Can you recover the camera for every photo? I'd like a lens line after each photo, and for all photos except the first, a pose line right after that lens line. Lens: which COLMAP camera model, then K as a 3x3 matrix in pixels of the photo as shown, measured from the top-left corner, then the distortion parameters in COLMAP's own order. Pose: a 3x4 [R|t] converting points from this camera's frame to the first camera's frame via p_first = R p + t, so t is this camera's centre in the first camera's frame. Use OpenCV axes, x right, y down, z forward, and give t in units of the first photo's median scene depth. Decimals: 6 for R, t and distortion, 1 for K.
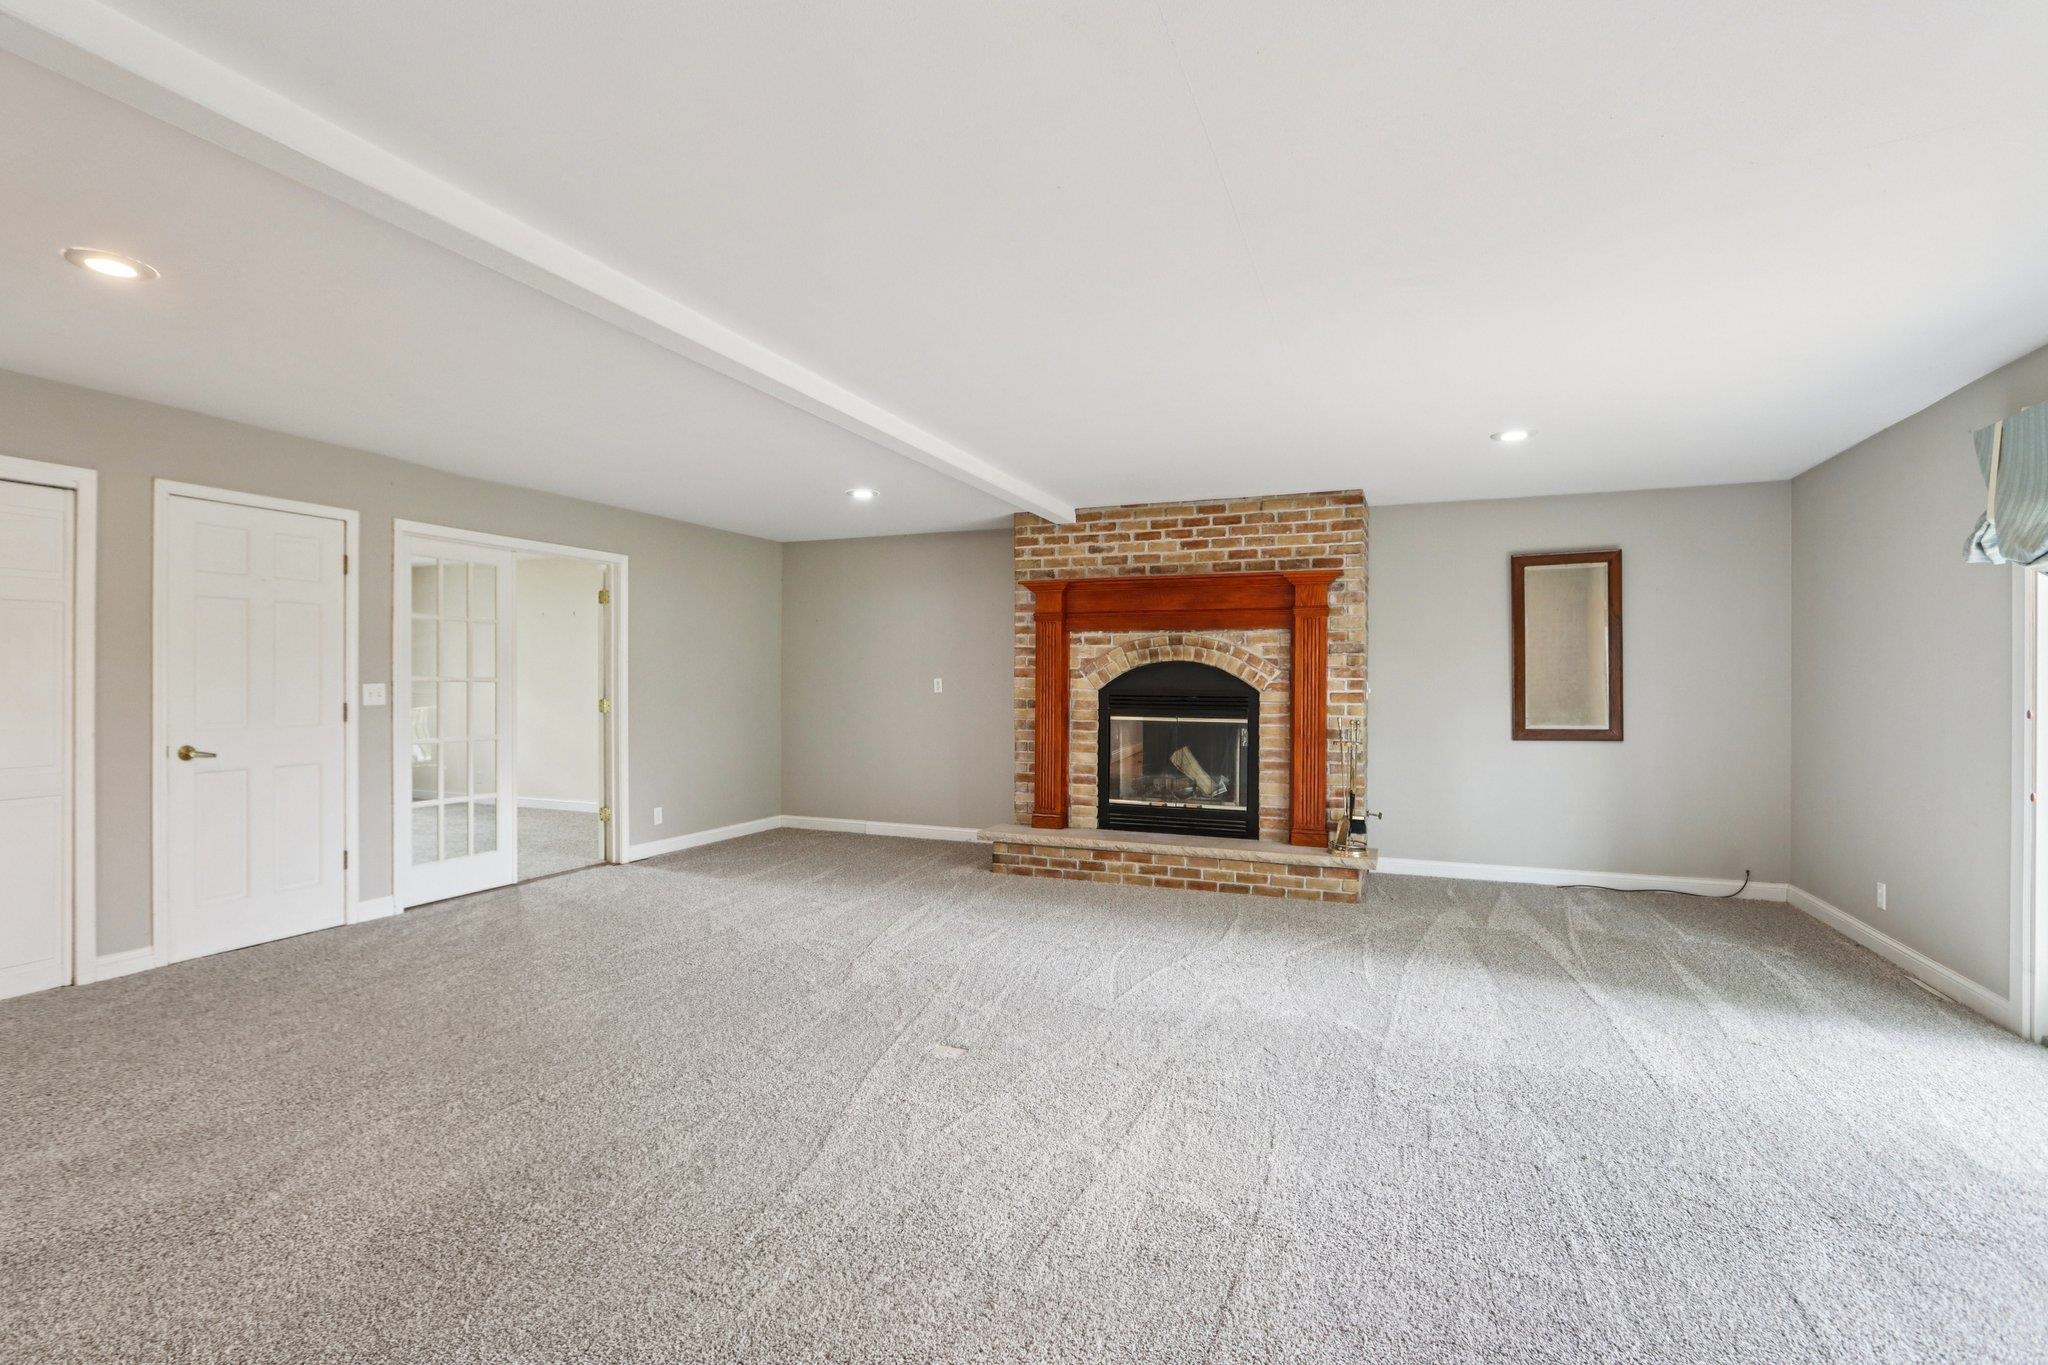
lens RADIAL K [[959.5, 0, 1021.3], [0, 959.5, 688.7], [0, 0, 1]] dist [-0.013584, 0.005082]
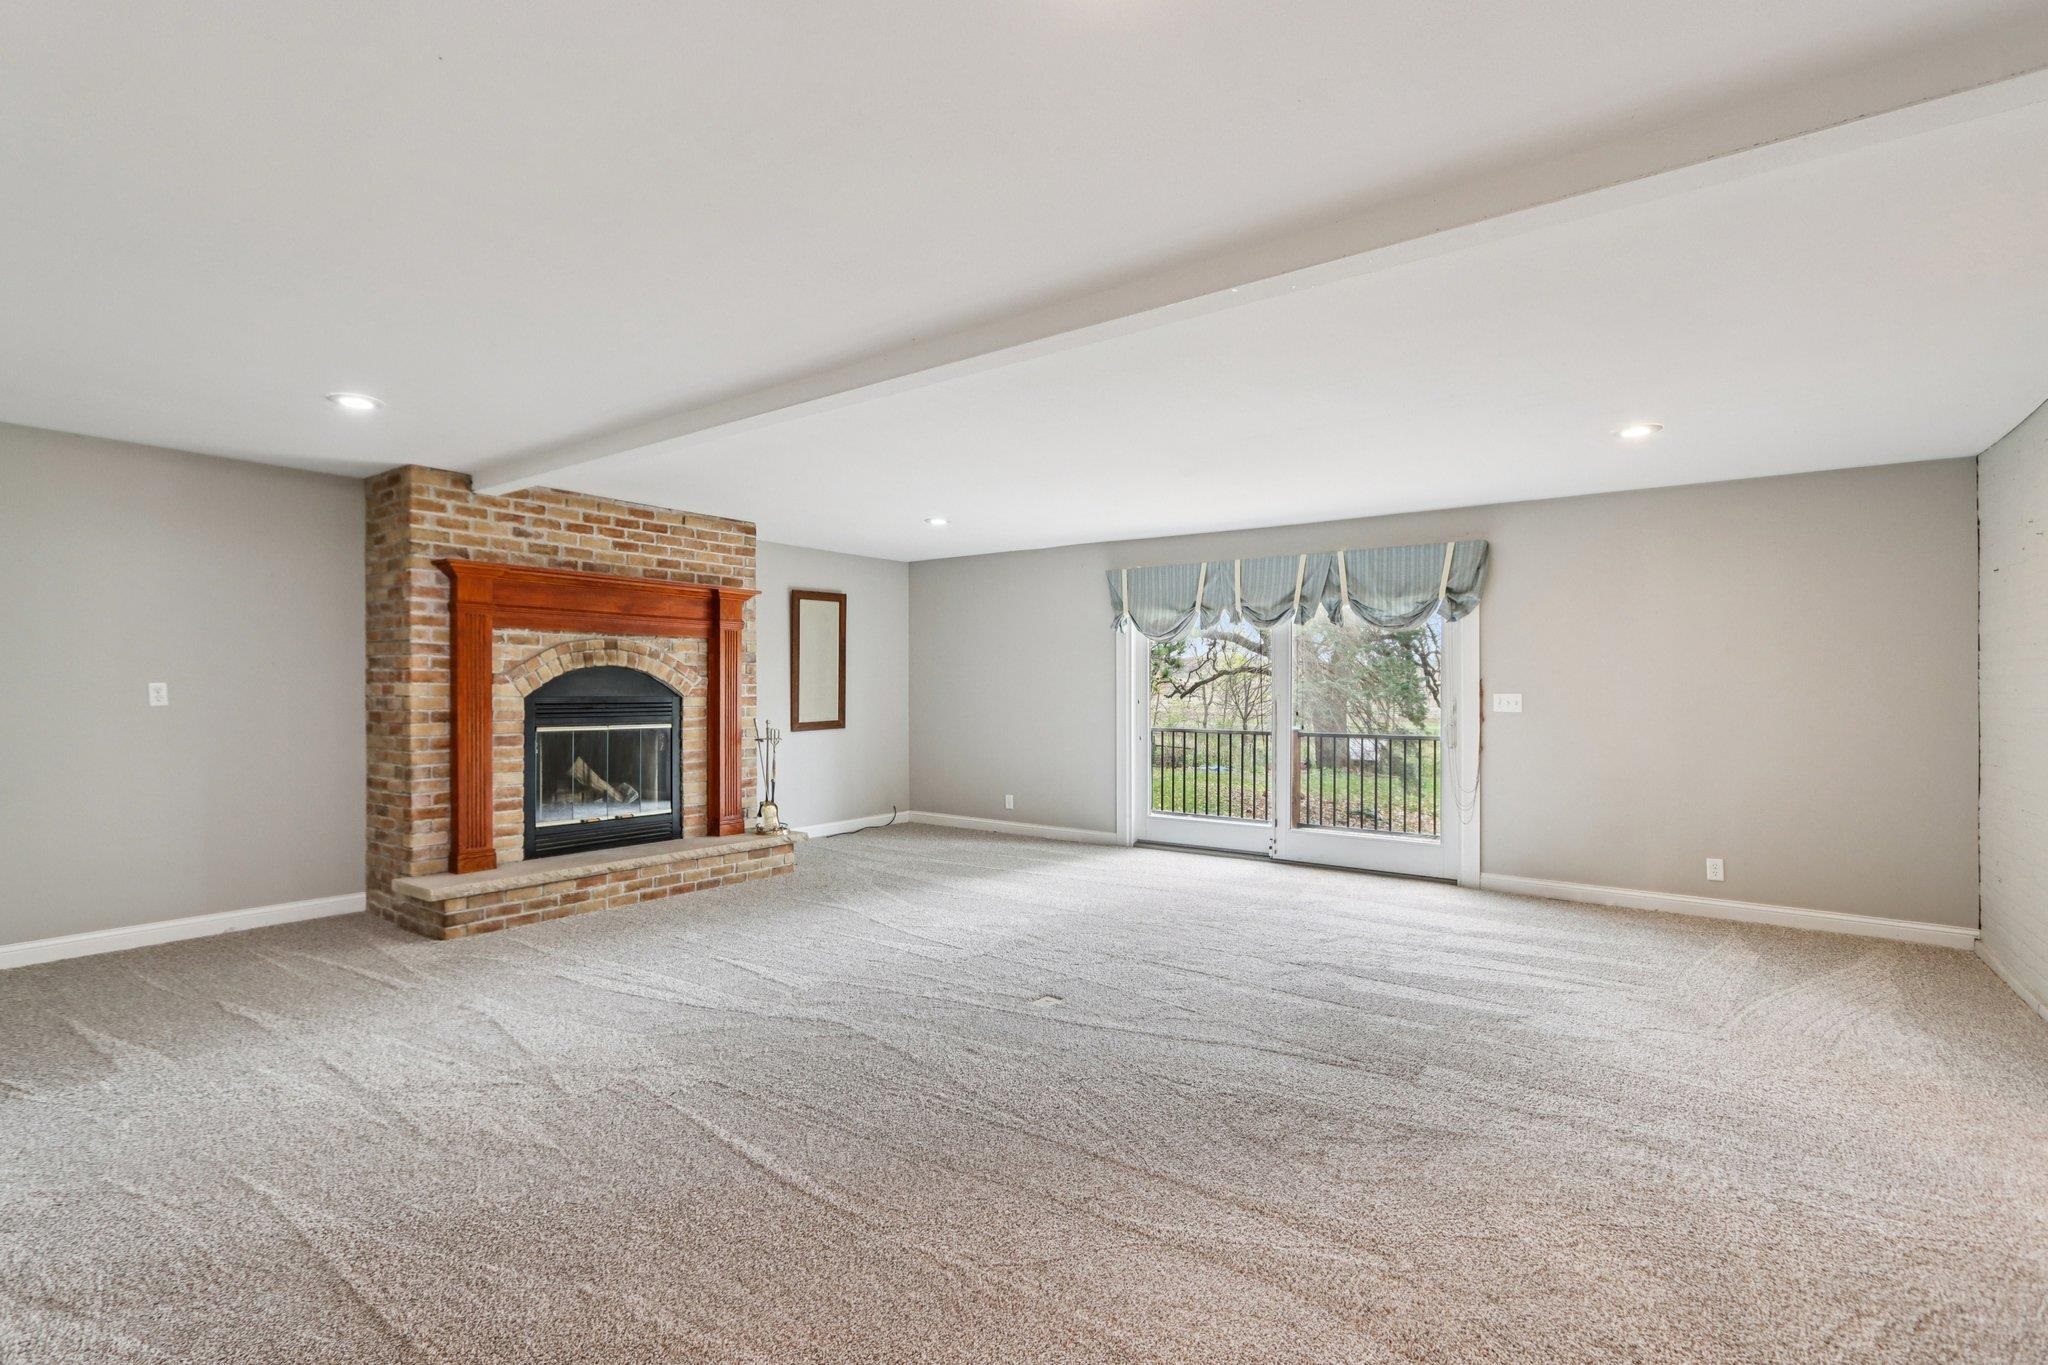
lens RADIAL K [[959.5, 0, 1028.1], [0, 959.5, 676.4], [0, 0, 1]] dist [-0.013584, 0.005082]
pose [[0.234258, 0.003222, 0.972169, -0.678983], [-0.005952, 0.999981, -0.001880, -0.019776], [-0.972156, -0.005346, 0.234272, 0.384770]]
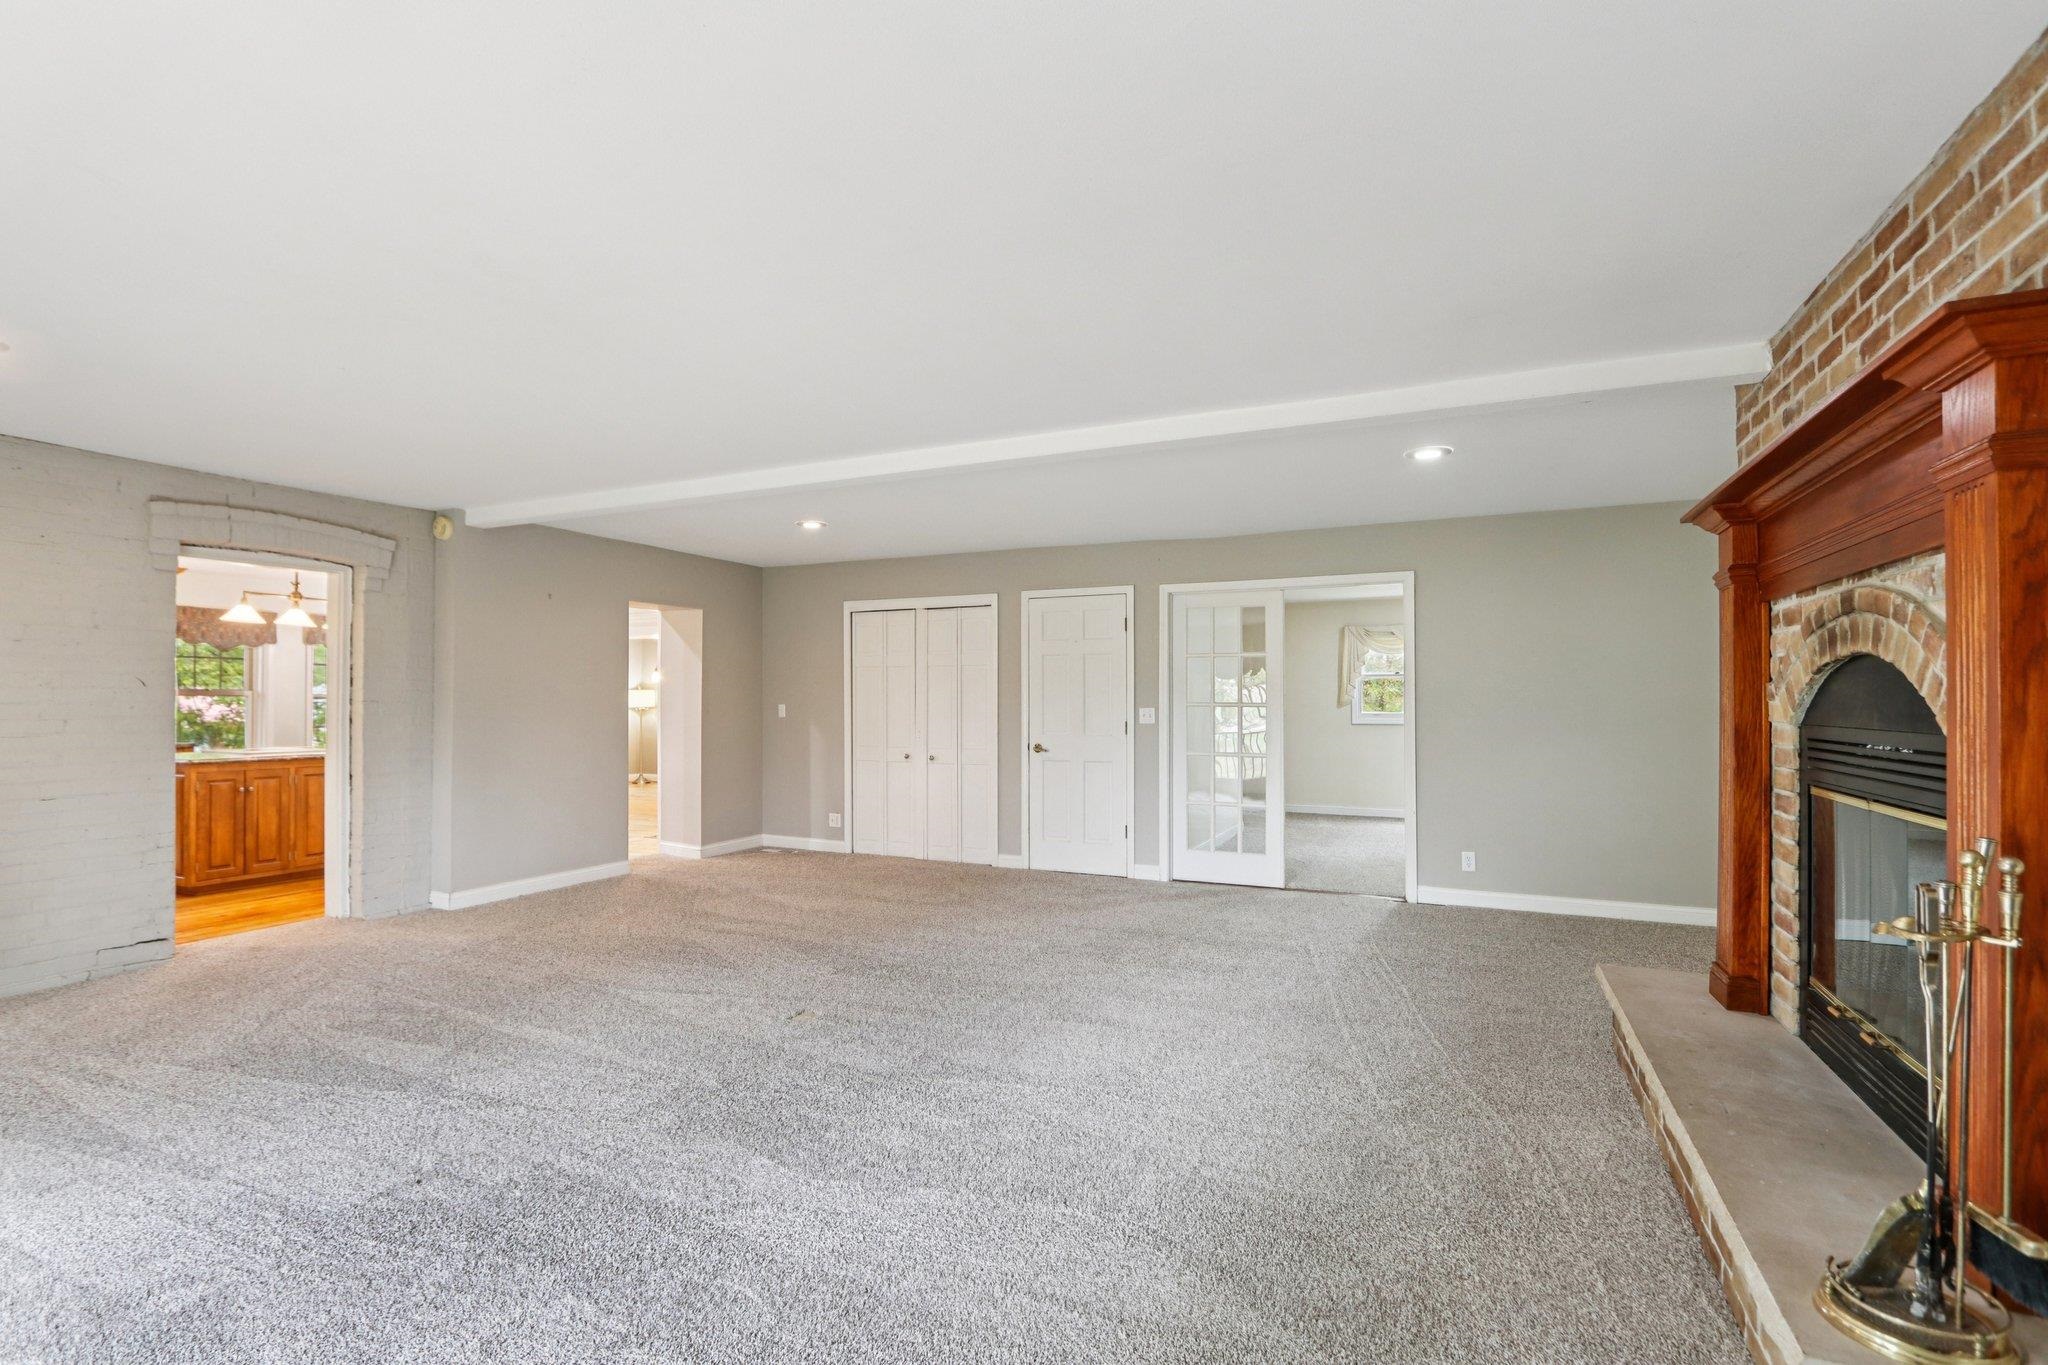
lens RADIAL K [[959.5, 0, 975.9], [0, 959.5, 691.1], [0, 0, 1]] dist [-0.013584, 0.005082]
pose [[-0.081950, -0.012726, -0.996555, 0.578317], [-0.005643, 0.999908, -0.012305, -0.008478], [0.996621, 0.004615, -0.082014, 0.703209]]
